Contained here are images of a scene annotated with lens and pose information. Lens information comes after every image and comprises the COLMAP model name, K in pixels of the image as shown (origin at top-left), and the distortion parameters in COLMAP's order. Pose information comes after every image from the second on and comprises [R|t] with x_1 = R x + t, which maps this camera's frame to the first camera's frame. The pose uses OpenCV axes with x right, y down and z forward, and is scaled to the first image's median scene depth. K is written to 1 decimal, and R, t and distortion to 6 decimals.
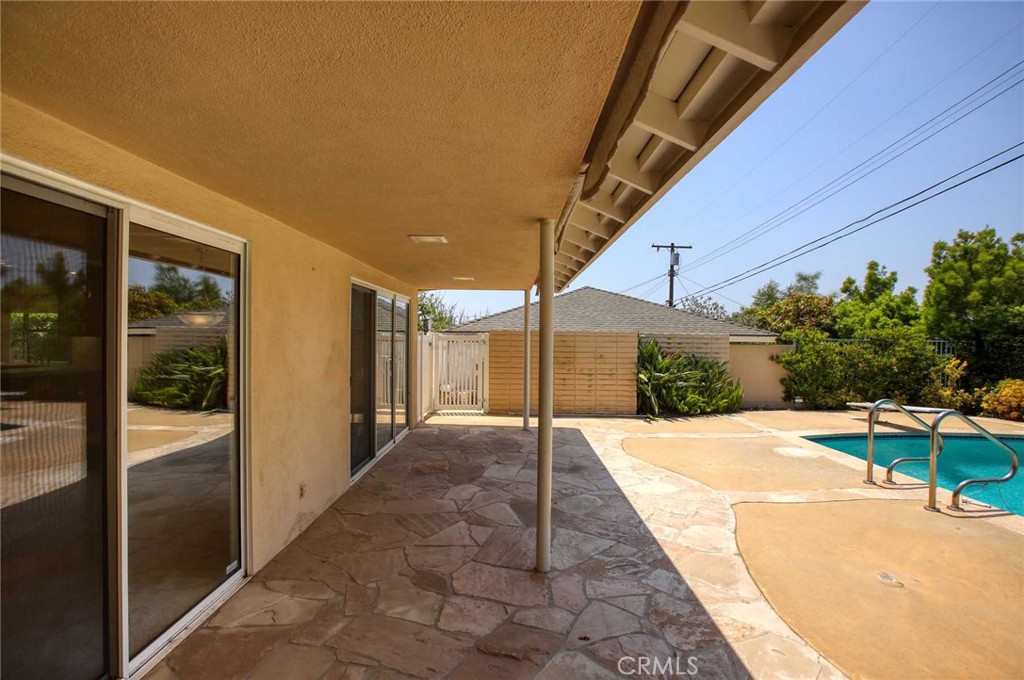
lens RADIAL K [[472.9, 0, 516.0], [0, 472.9, 343.3], [0, 0, 1]] dist [-0.057006, 0.022970]
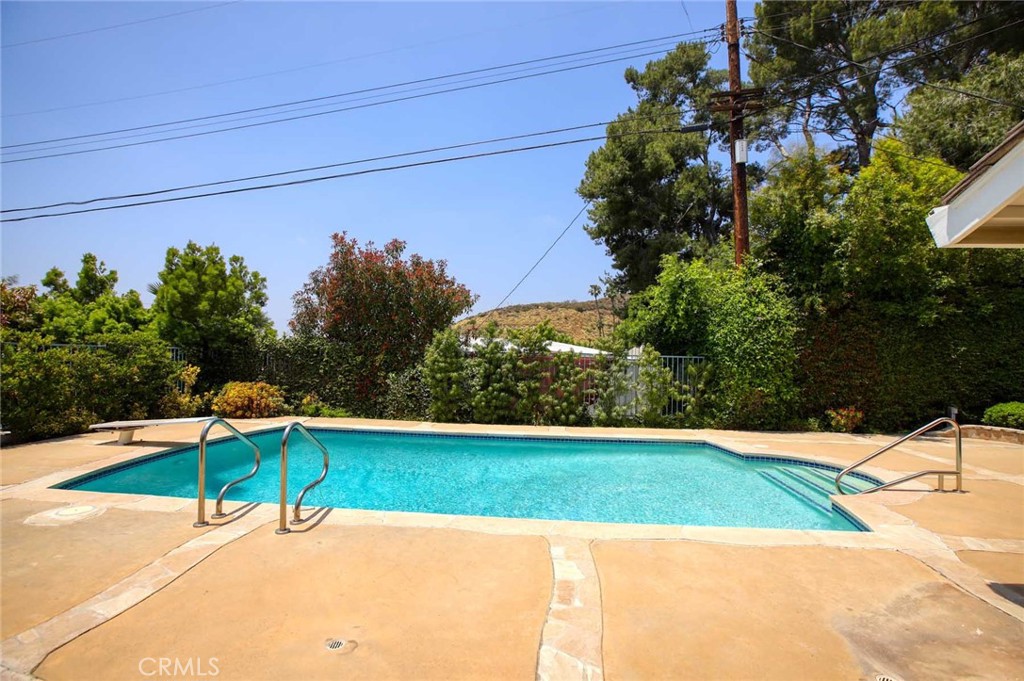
lens RADIAL K [[471.6, 0, 512.0], [0, 471.6, 340.5], [0, 0, 1]] dist [-0.058387, 0.022319]
pose [[0.093742, 0.023023, 0.995330, 0.006069], [-0.004951, 0.999731, -0.022659, -0.001713], [-0.995584, -0.002804, 0.093831, 0.185967]]
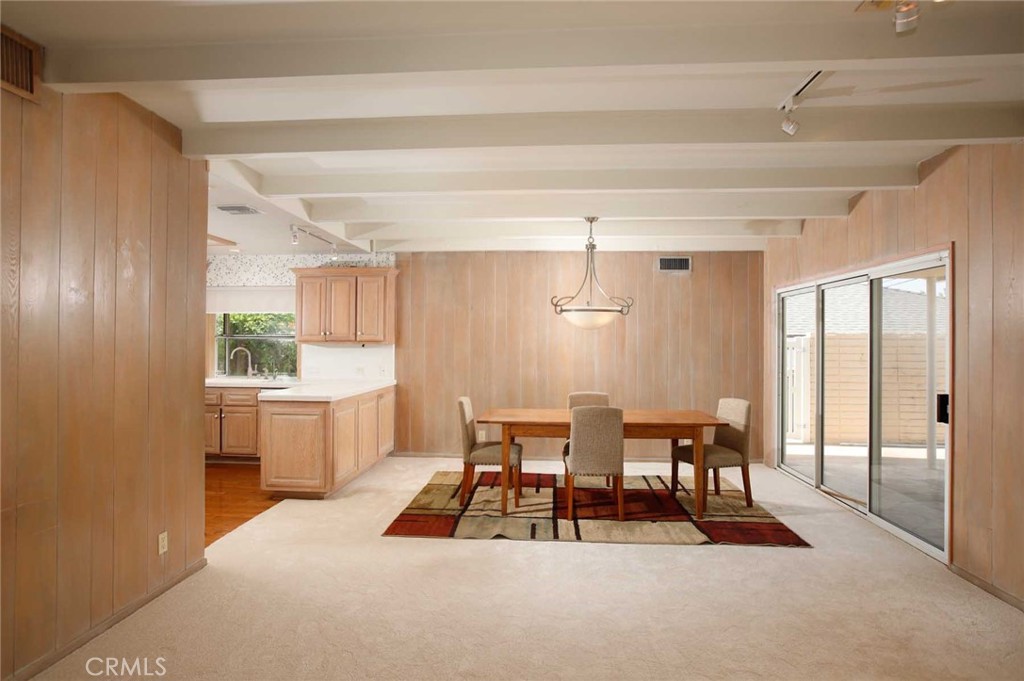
lens RADIAL K [[552.3, 0, 512.0], [0, 552.3, 340.5], [0, 0, 1]] dist [-0.022822, 0.000120]
pose [[0.997541, -0.007282, -0.069704, -0.425453], [0.005885, 0.999778, -0.020228, -0.000258], [0.069836, 0.019768, 0.997363, 0.083738]]
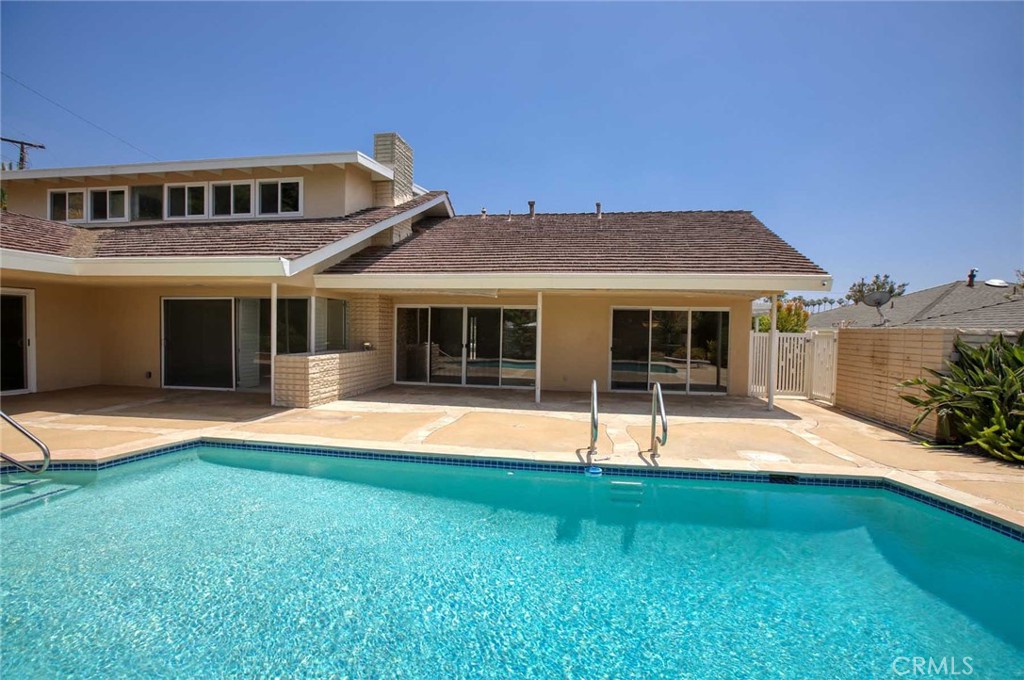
lens RADIAL K [[472.9, 0, 516.0], [0, 472.9, 343.3], [0, 0, 1]] dist [-0.057006, 0.022970]
pose [[-0.150715, 0.016781, -0.988435, 0.978787], [-0.033425, 0.999198, 0.022060, 0.005480], [0.988012, 0.036363, -0.150034, 0.396022]]
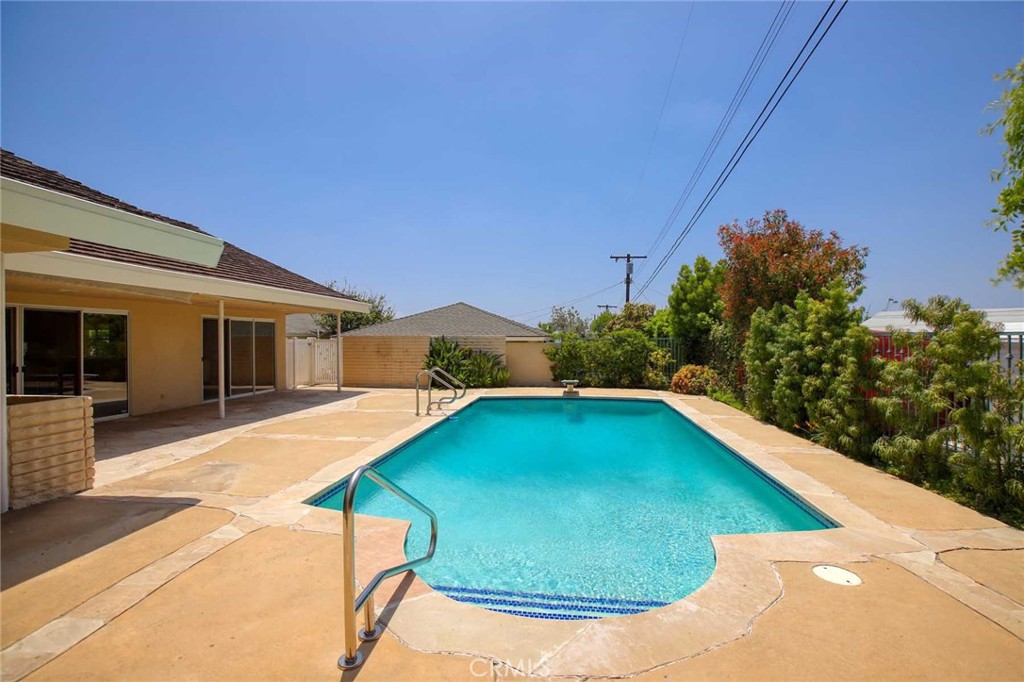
lens RADIAL K [[472.9, 0, 516.0], [0, 472.9, 344.3], [0, 0, 1]] dist [-0.057006, 0.022970]
pose [[0.990252, -0.011201, -0.138834, 0.698533], [0.010740, 0.999934, -0.004071, 0.014464], [0.138871, 0.002541, 0.990307, -0.491184]]
